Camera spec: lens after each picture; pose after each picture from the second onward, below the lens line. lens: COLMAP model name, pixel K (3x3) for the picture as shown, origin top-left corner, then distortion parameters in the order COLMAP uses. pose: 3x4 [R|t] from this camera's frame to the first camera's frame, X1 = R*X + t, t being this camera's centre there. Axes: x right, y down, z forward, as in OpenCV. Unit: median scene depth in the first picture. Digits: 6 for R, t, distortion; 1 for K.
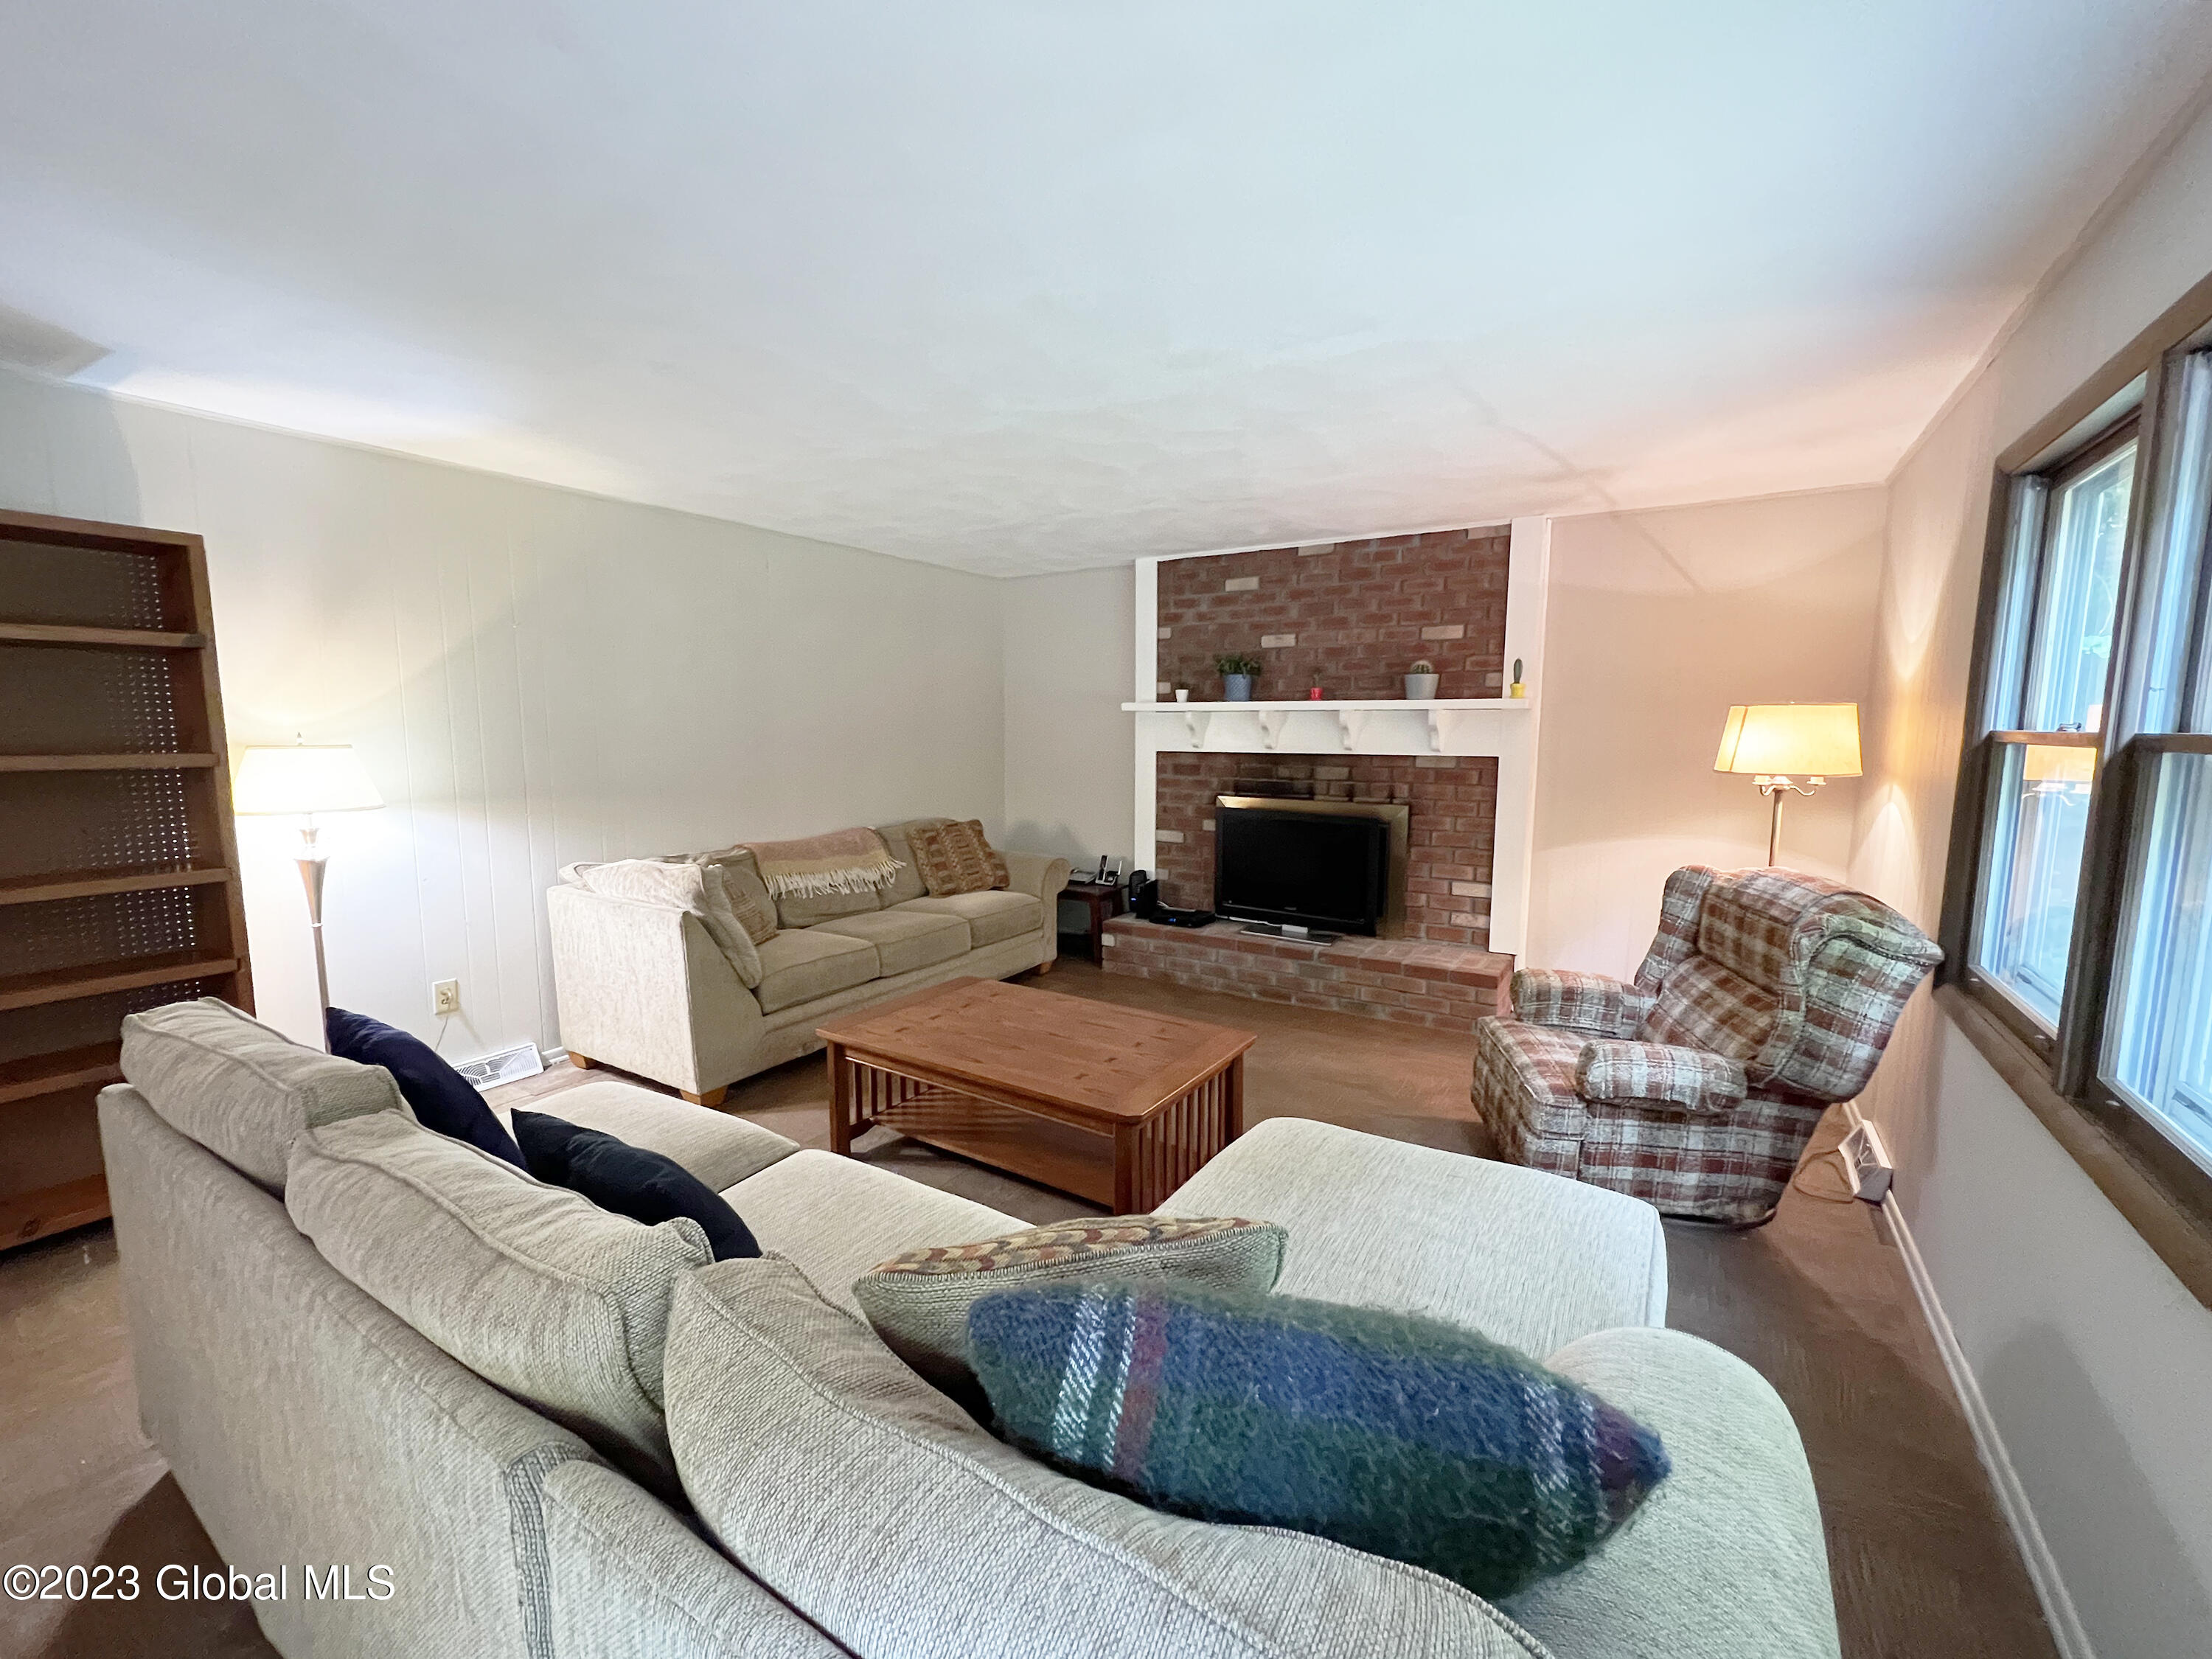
lens RADIAL K [[892.4, 0, 1116.3], [0, 892.4, 832.4], [0, 0, 1]] dist [-0.000980, -0.000199]
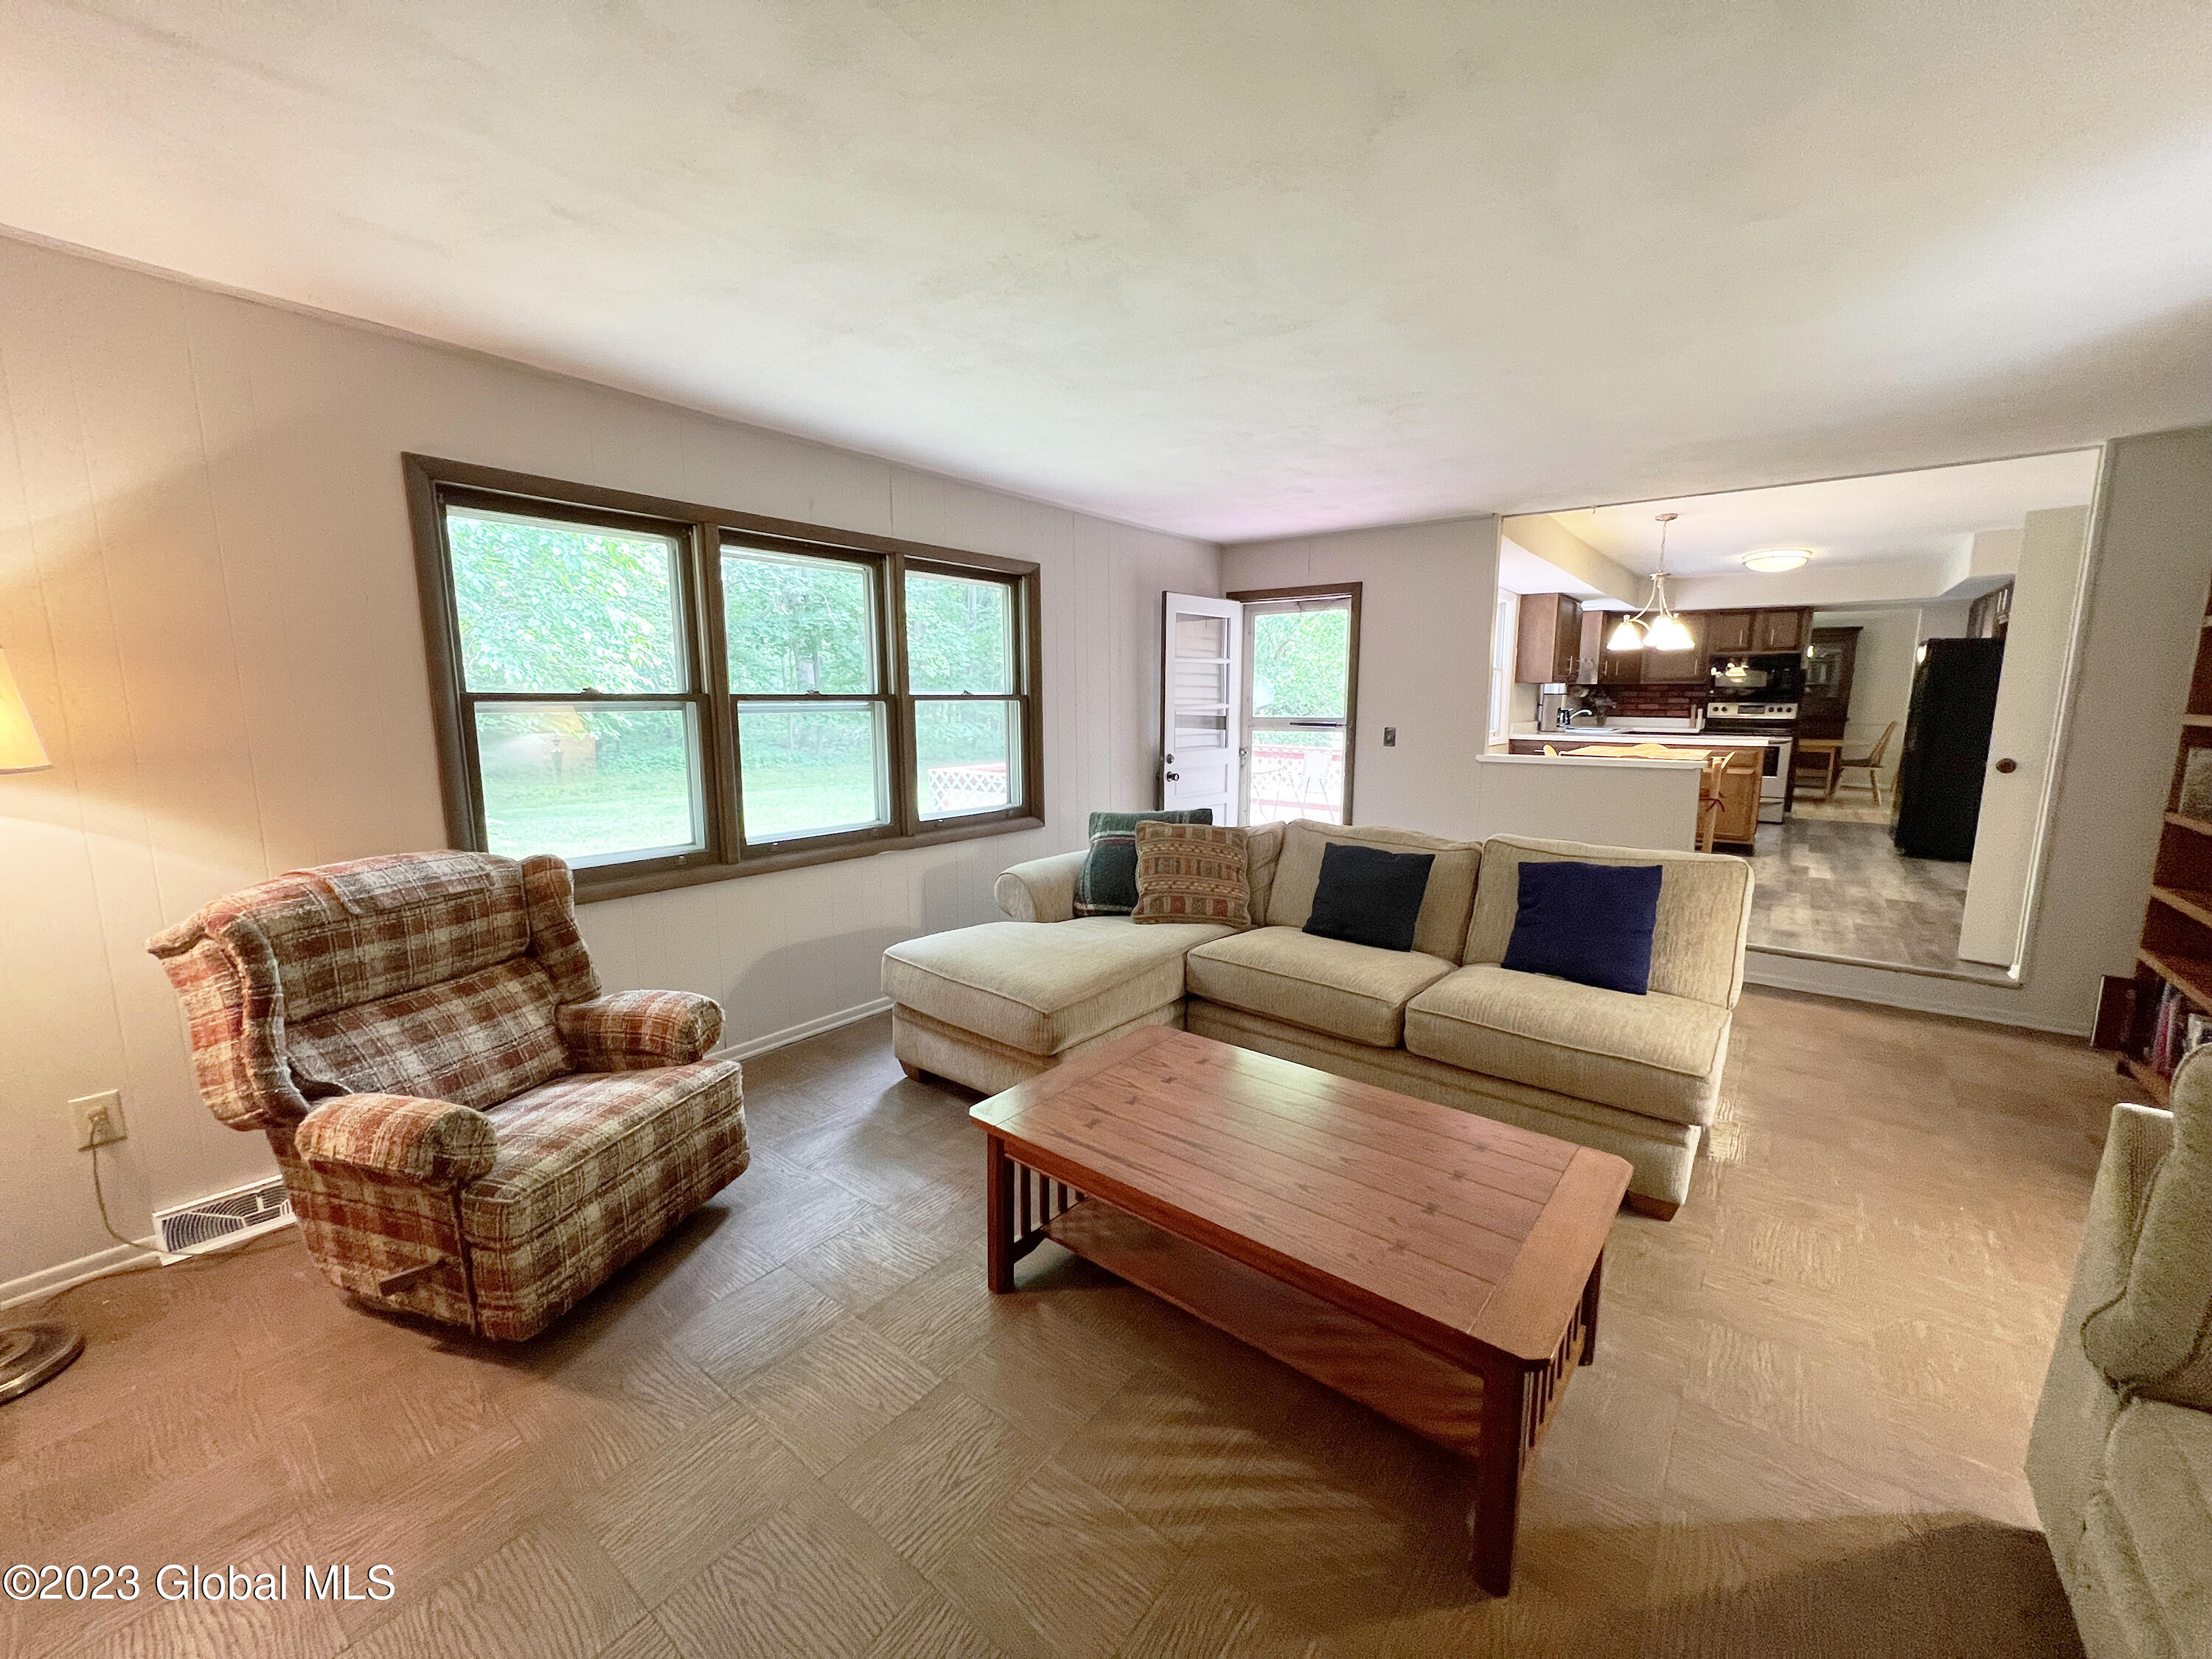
lens RADIAL K [[879.5, 0, 1104.0], [0, 879.5, 834.2], [0, 0, 1]] dist [-0.000608, -0.000053]
pose [[-0.993687, -0.017205, 0.110859, -0.018223], [0.013475, 0.962711, 0.270194, -0.110977], [-0.111374, 0.269983, -0.956402, 0.971677]]
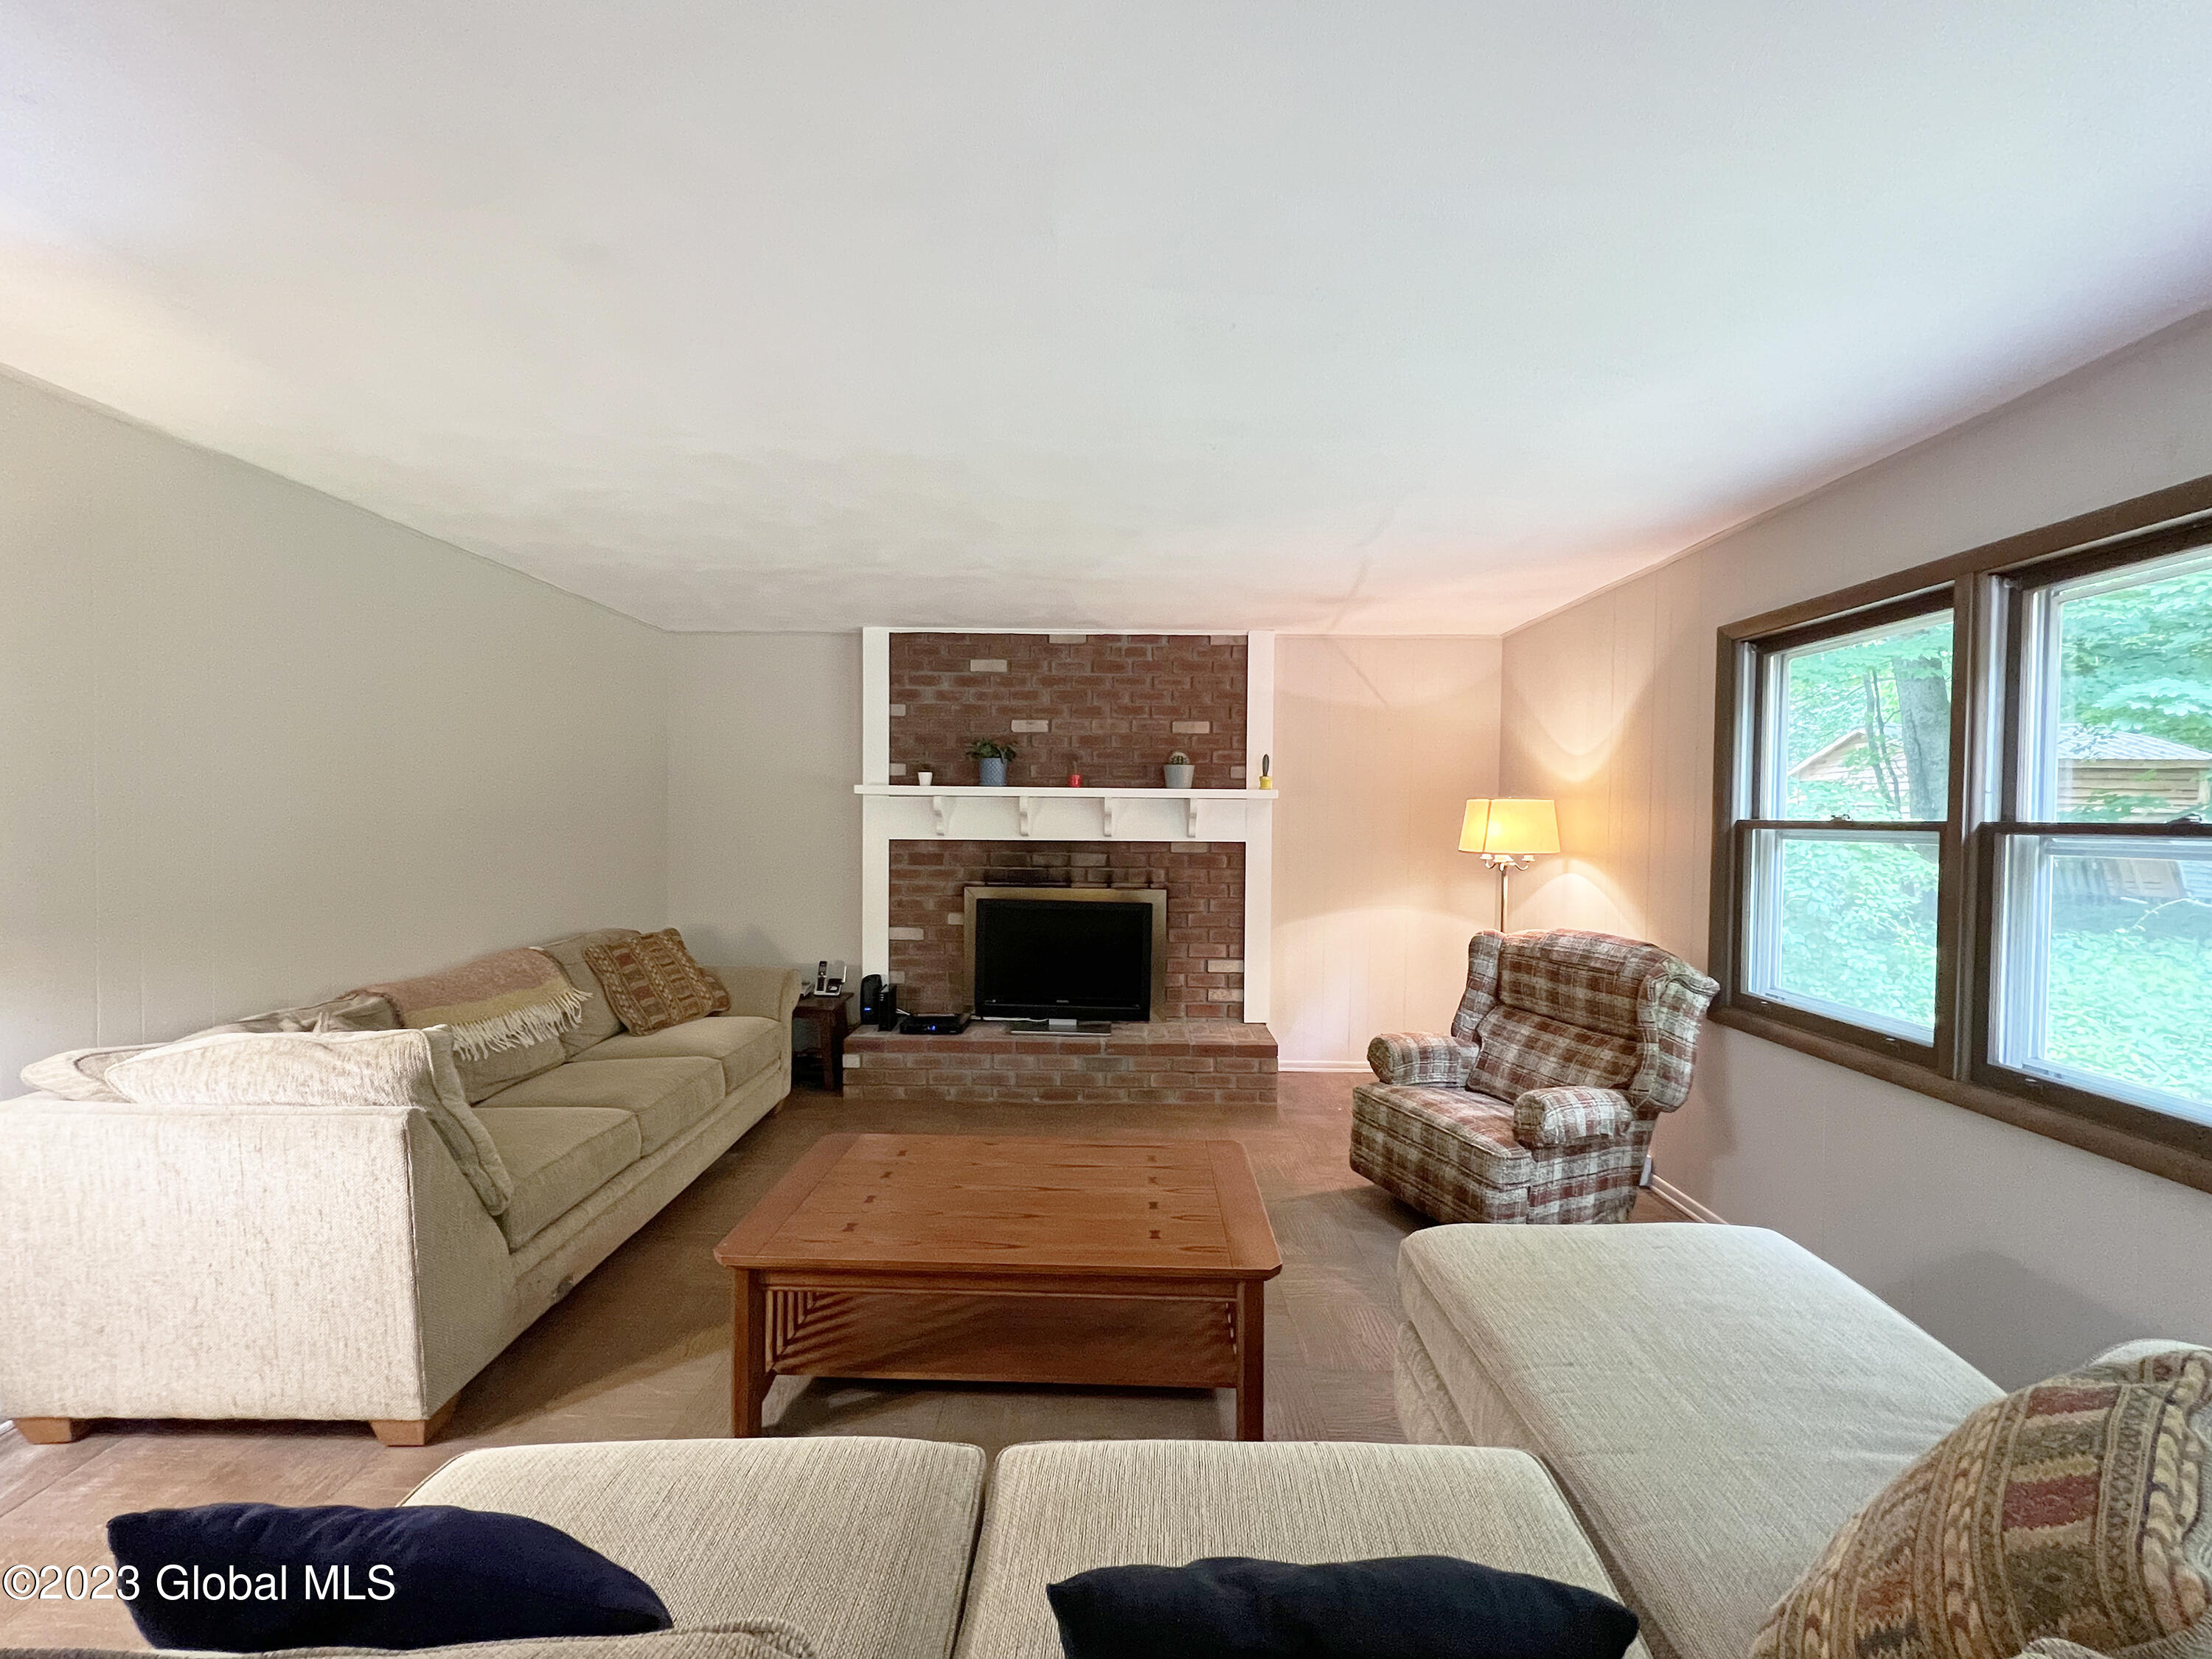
lens RADIAL K [[879.5, 0, 1104.0], [0, 879.5, 834.2], [0, 0, 1]] dist [-0.000608, -0.000053]
pose [[0.856402, -0.004775, 0.516287, -0.261819], [0.053575, 0.995381, -0.079663, -0.016562], [-0.513522, 0.095884, 0.852702, 0.157105]]
